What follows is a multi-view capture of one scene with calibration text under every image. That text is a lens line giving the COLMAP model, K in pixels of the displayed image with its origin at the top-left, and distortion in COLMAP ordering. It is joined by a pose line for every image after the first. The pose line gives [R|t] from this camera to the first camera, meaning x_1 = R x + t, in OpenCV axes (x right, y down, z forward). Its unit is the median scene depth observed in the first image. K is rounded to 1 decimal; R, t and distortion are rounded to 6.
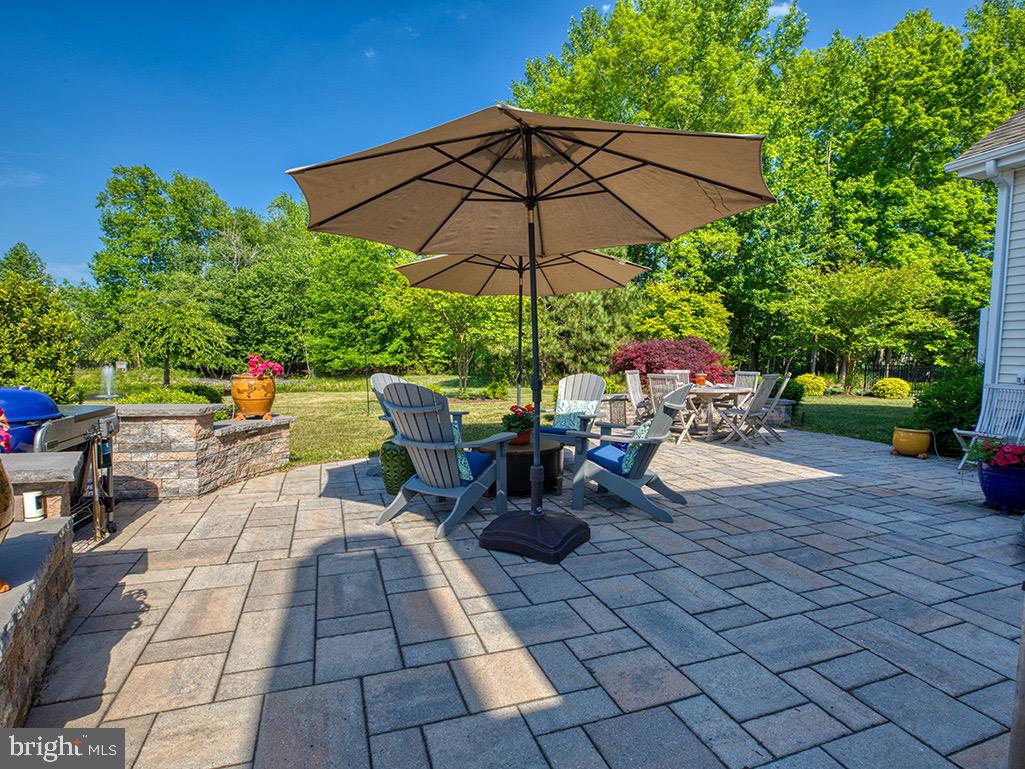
lens RADIAL K [[529.0, 0, 511.3], [0, 529.0, 382.9], [0, 0, 1]] dist [-0.031368, 0.001238]
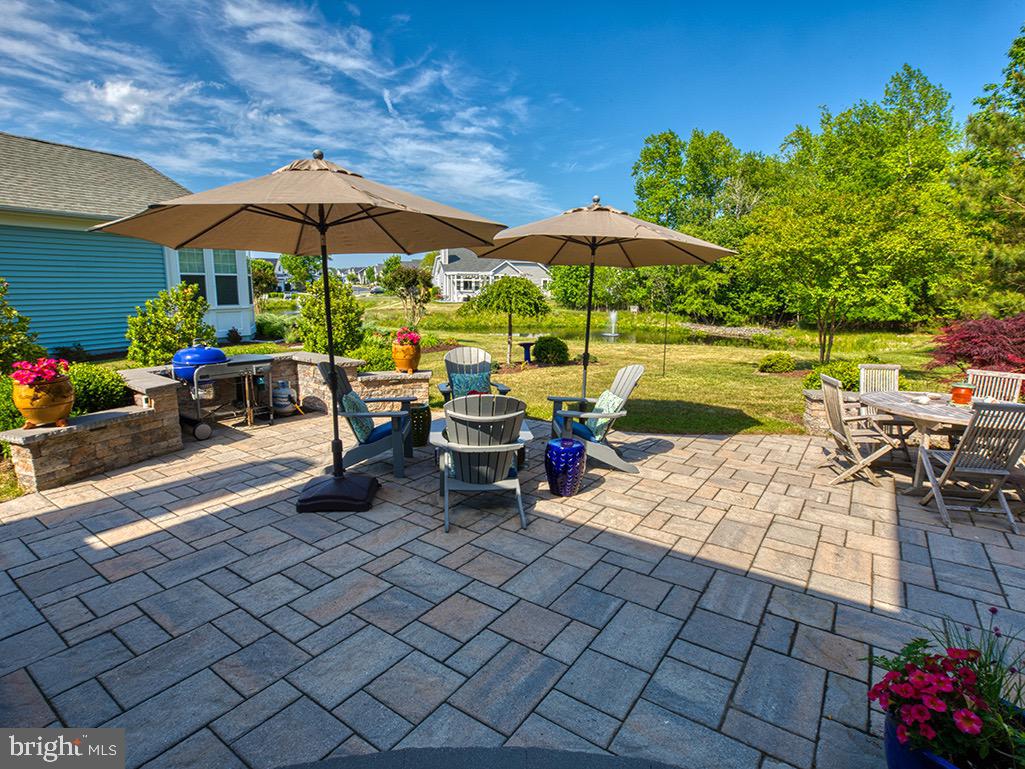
lens RADIAL K [[529.0, 0, 511.4], [0, 529.0, 387.7], [0, 0, 1]] dist [-0.031368, 0.001238]
pose [[0.582798, 0.145523, -0.799481, 1.167581], [-0.053230, 0.988558, 0.141136, -0.151827], [0.810872, -0.039697, 0.583876, 0.557126]]
